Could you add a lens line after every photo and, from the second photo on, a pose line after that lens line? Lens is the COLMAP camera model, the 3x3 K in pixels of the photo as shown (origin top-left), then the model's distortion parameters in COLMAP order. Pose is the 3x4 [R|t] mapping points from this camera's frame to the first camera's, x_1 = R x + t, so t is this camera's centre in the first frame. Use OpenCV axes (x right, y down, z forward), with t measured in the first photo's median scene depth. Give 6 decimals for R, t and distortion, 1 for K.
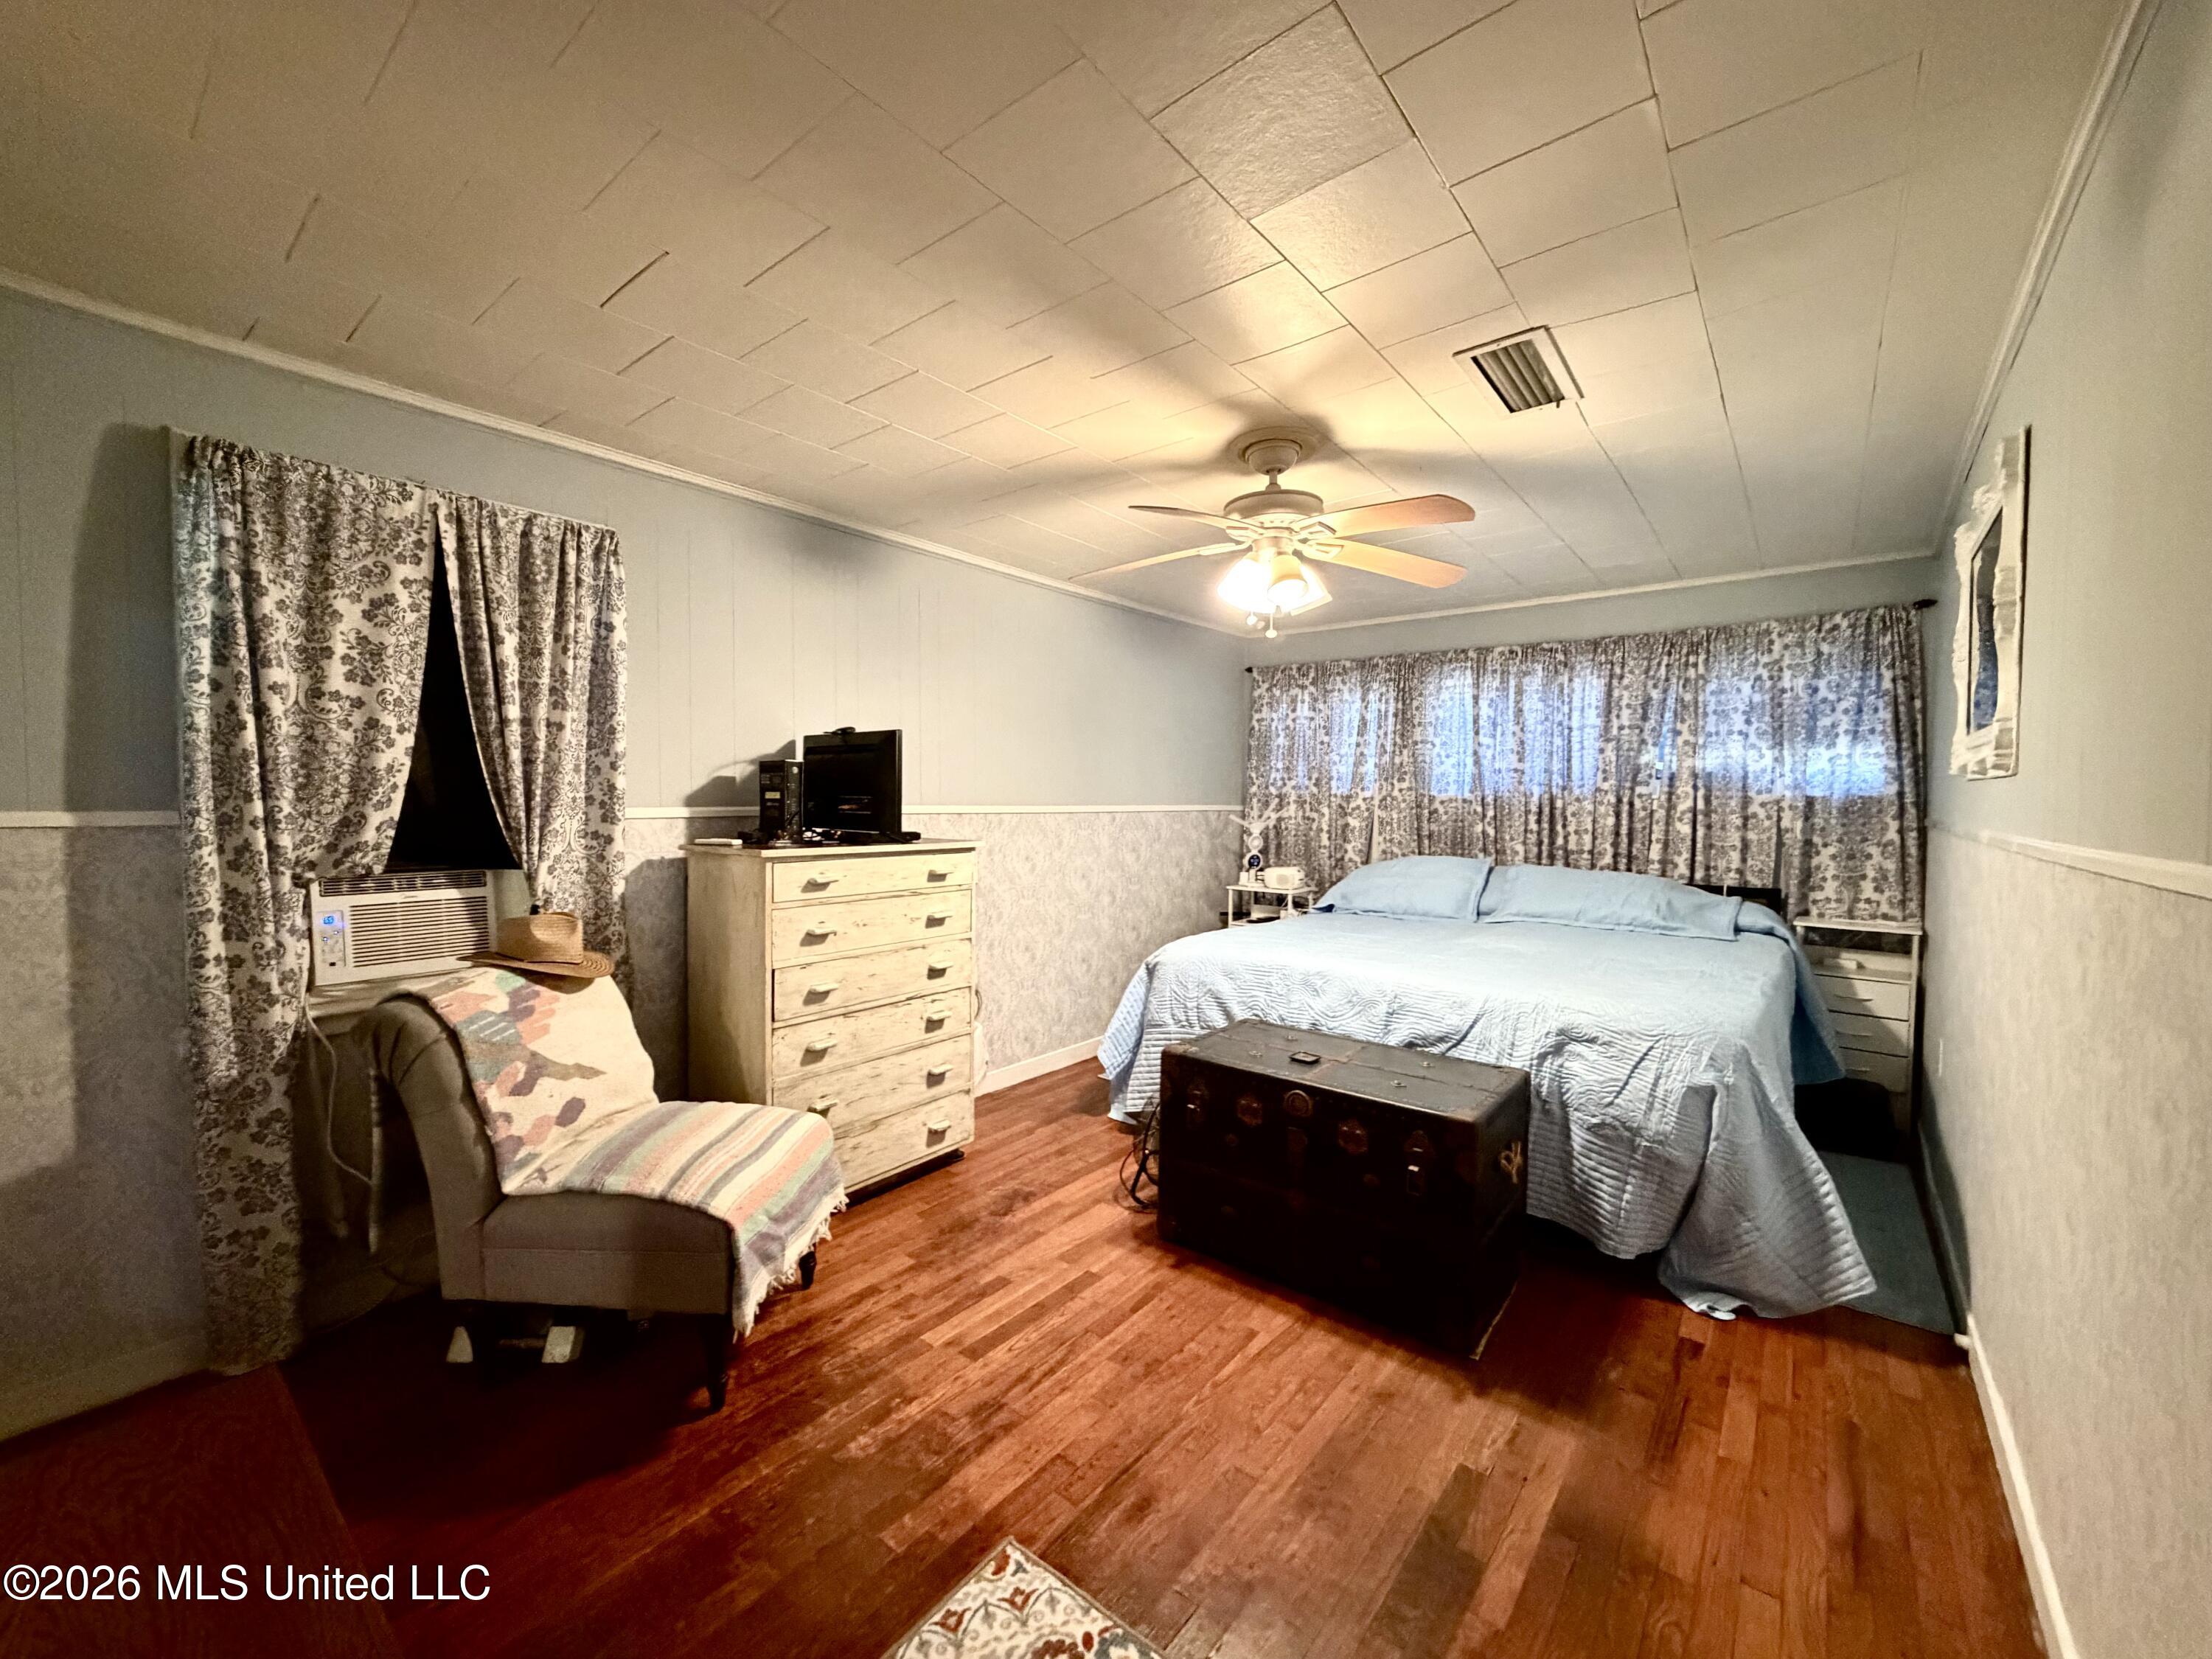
lens RADIAL K [[880.7, 0, 1092.6], [0, 880.7, 824.5], [0, 0, 1]] dist [0.002021, -0.000581]
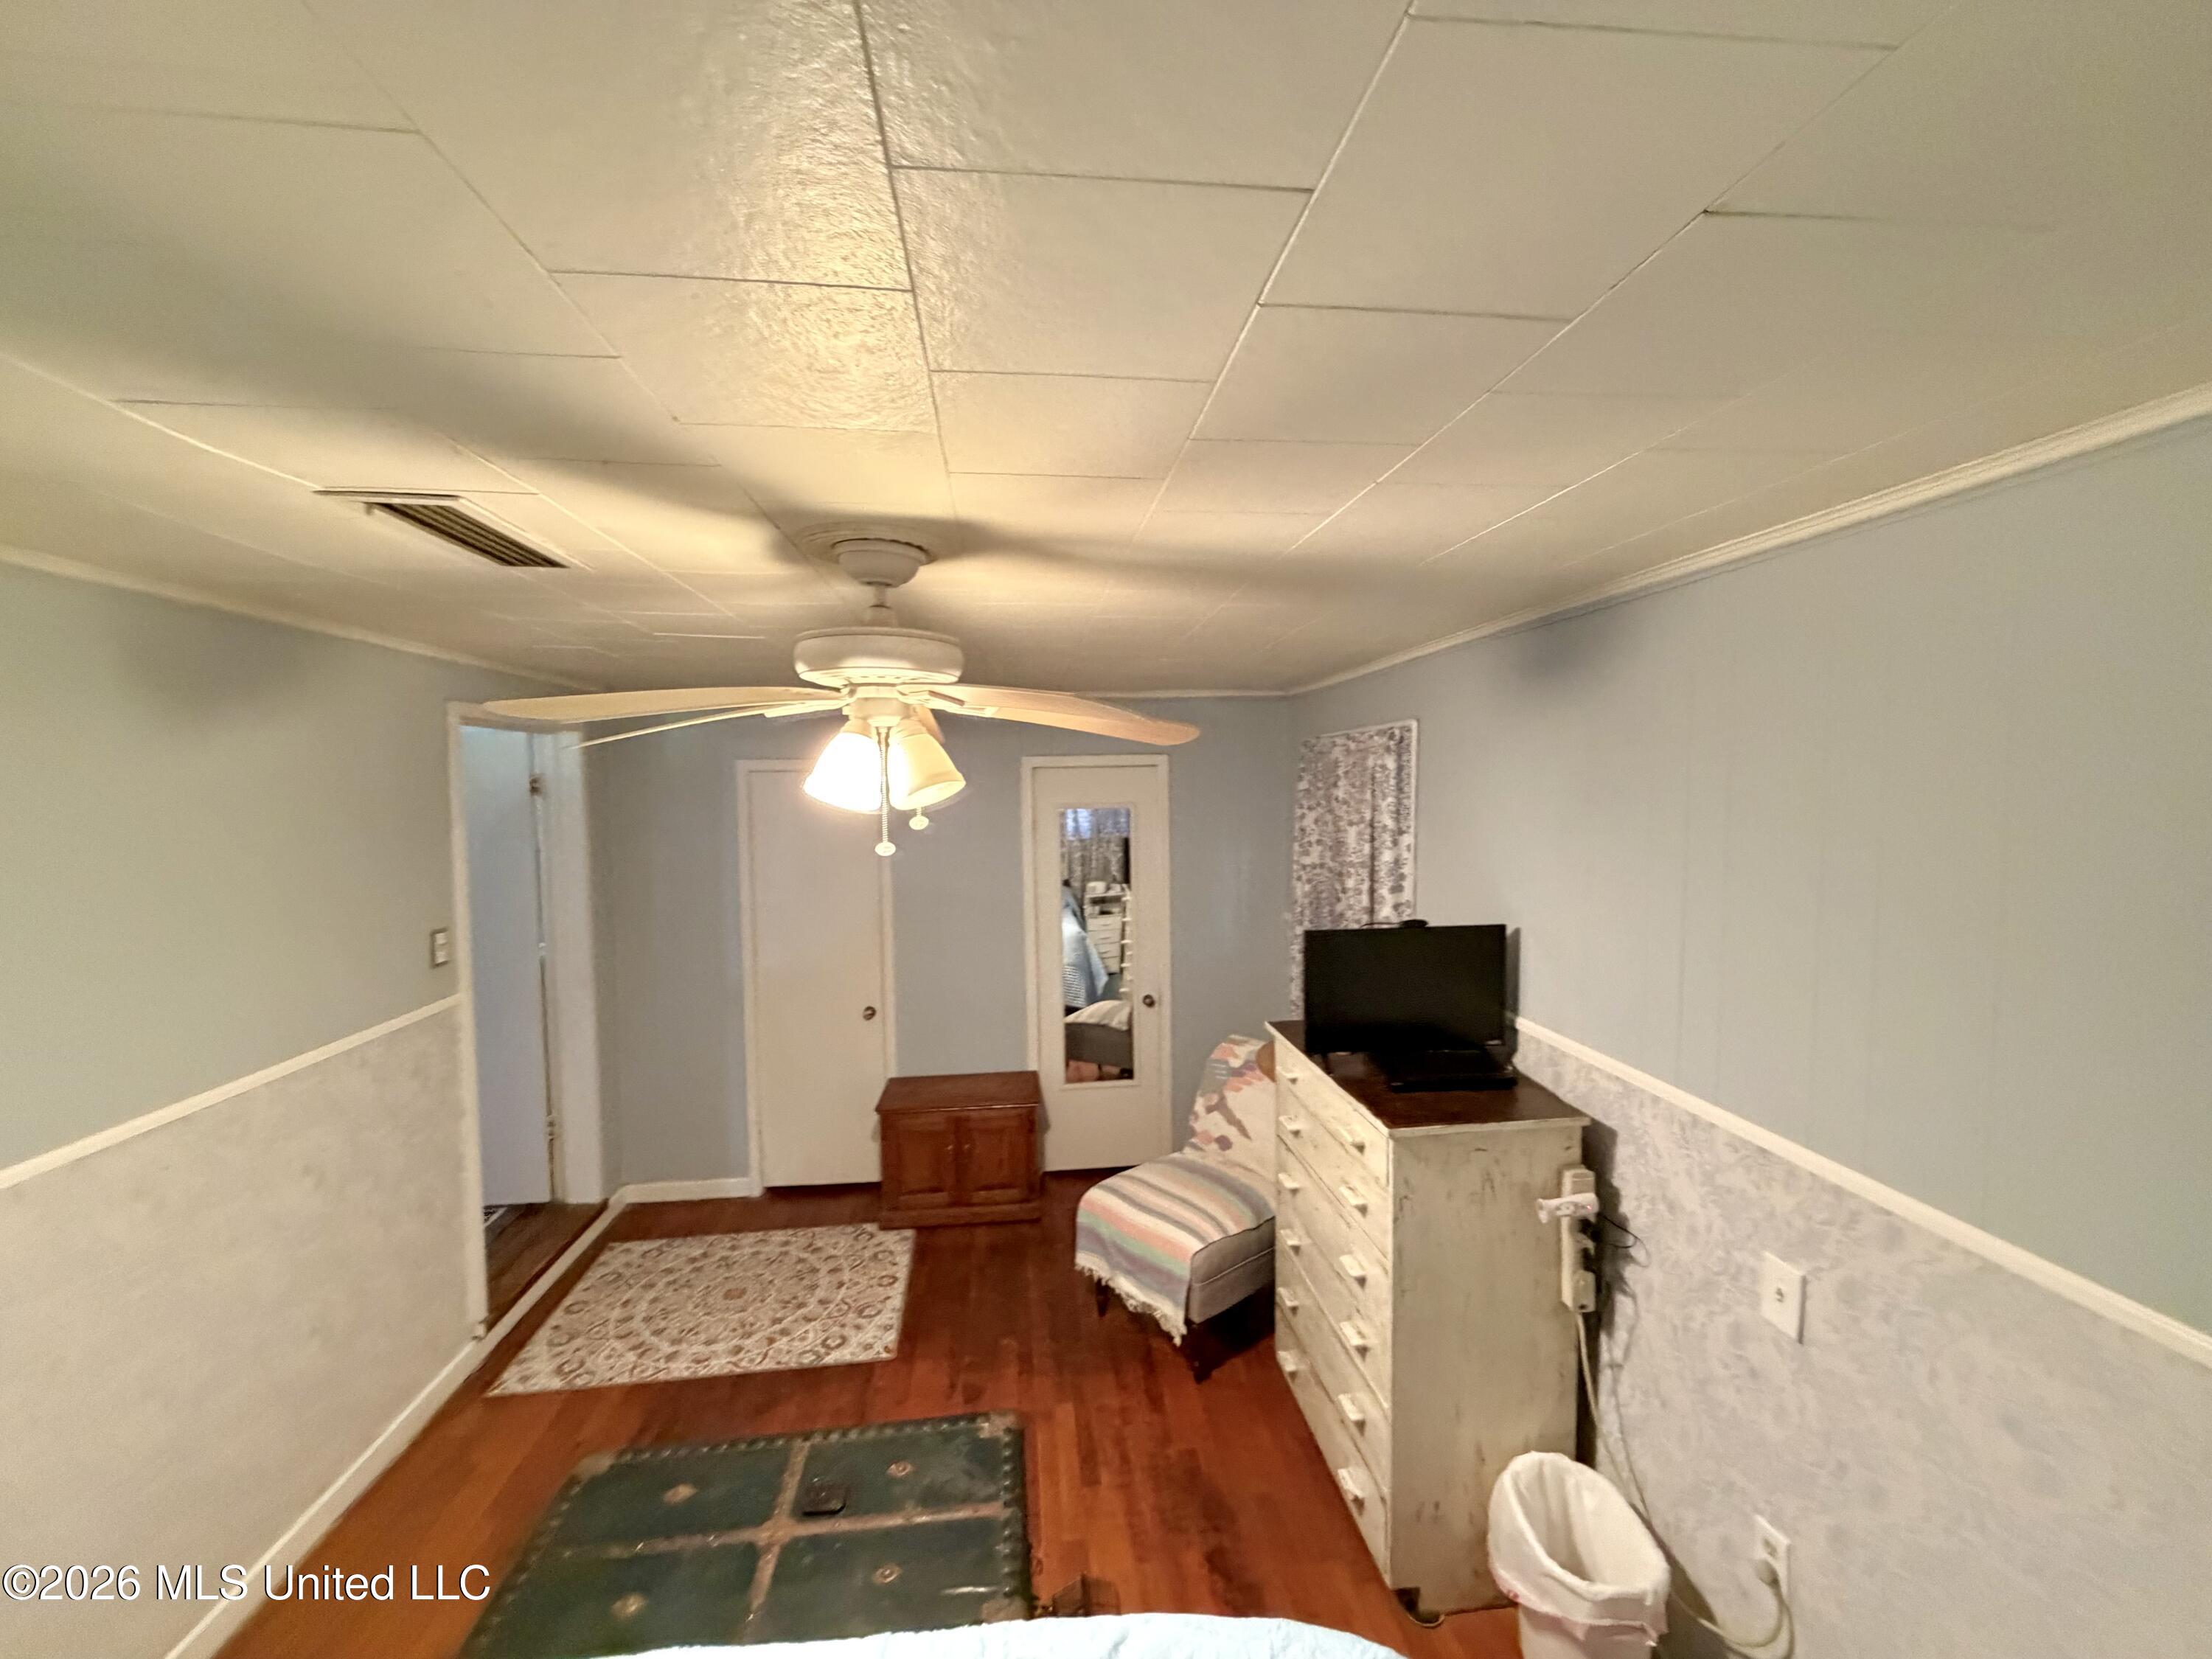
lens RADIAL K [[880.7, 0, 1101.2], [0, 880.7, 822.6], [0, 0, 1]] dist [0.002021, -0.000581]
pose [[-0.705128, 0.036316, -0.708149, 0.680041], [-0.009129, 0.998140, 0.060278, -0.351027], [0.709021, 0.048969, -0.703485, 1.976106]]
